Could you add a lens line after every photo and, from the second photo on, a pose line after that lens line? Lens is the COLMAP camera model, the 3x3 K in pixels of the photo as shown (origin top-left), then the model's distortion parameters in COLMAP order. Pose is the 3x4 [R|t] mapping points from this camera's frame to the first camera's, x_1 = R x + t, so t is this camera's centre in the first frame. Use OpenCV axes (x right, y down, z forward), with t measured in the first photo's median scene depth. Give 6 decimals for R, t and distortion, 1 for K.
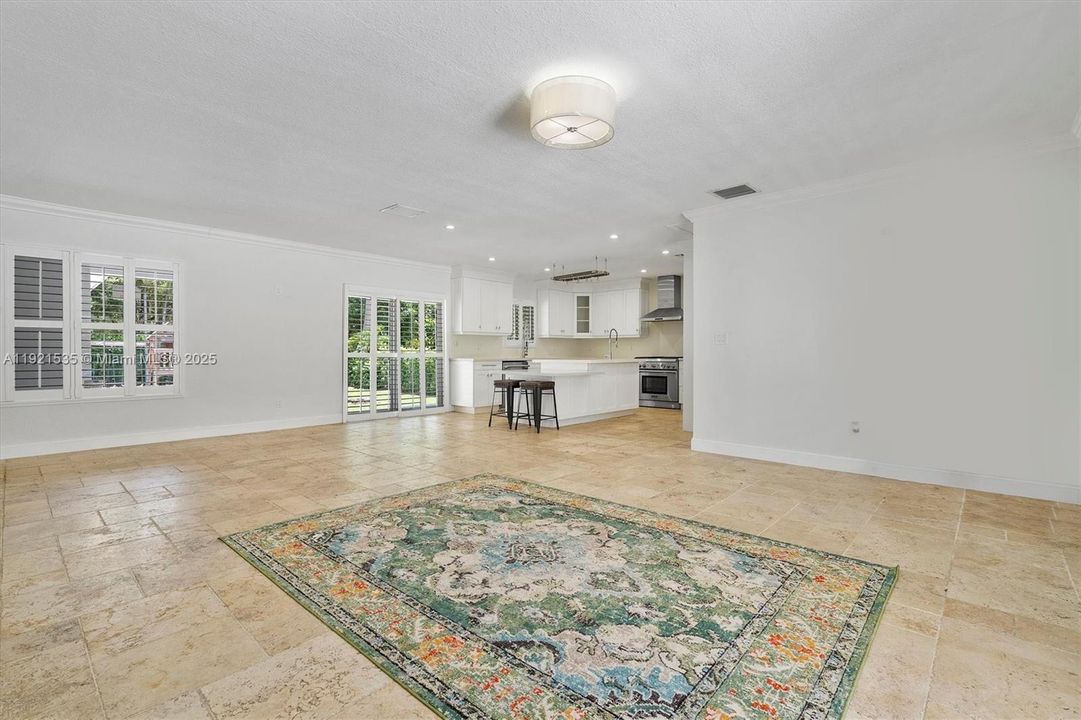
lens RADIAL K [[500.4, 0, 544.3], [0, 500.4, 356.8], [0, 0, 1]] dist [-0.004175, 0.002957]
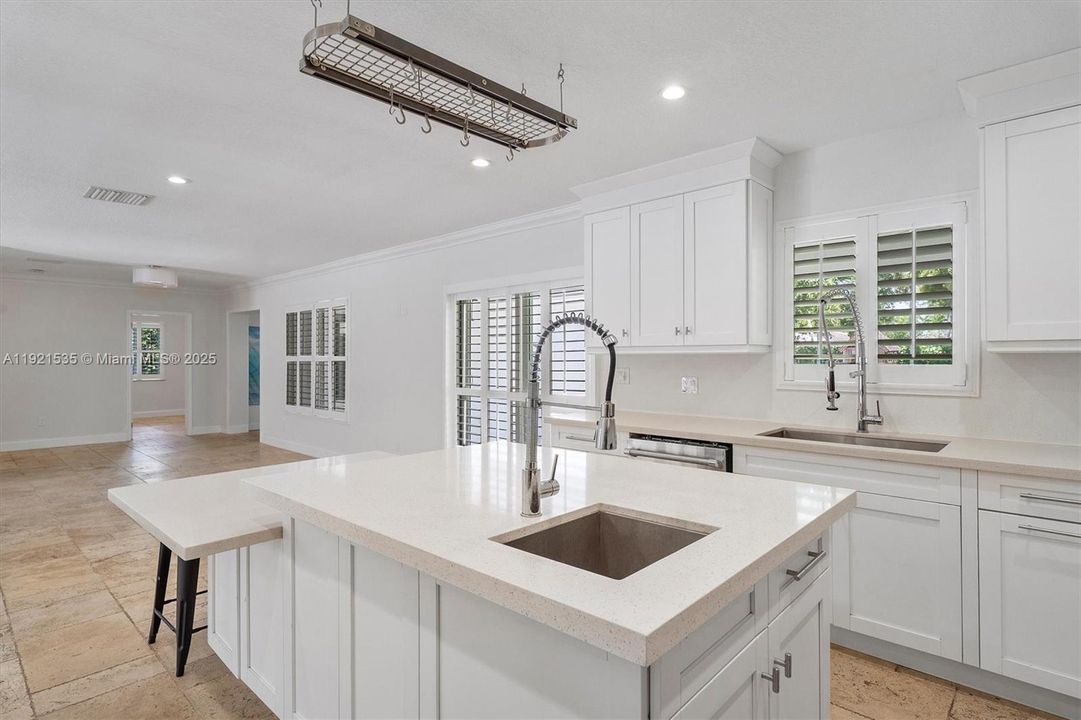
lens RADIAL K [[554.9, 0, 555.3], [0, 554.9, 354.8], [0, 0, 1]] dist [0.005262, 0.001218]
pose [[0.000385, -0.003792, -0.999993, 0.727827], [-0.006535, 0.999971, -0.003794, -0.106391], [0.999979, 0.006536, 0.000360, 2.422979]]
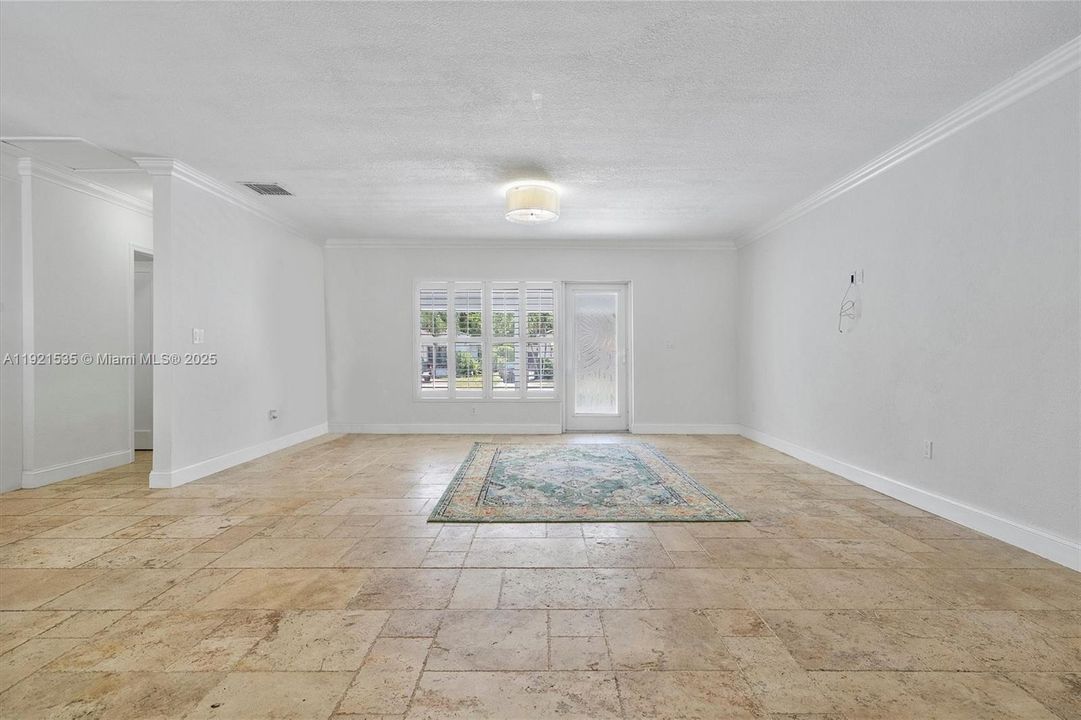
lens RADIAL K [[512.4, 0, 538.7], [0, 512.4, 356.7], [0, 0, 1]] dist [0.011375, 0.000105]
pose [[-0.666630, -0.004980, 0.745373, -0.971674], [0.000759, 0.999973, 0.007359, -0.014682], [-0.745389, 0.005472, -0.666607, 1.727826]]
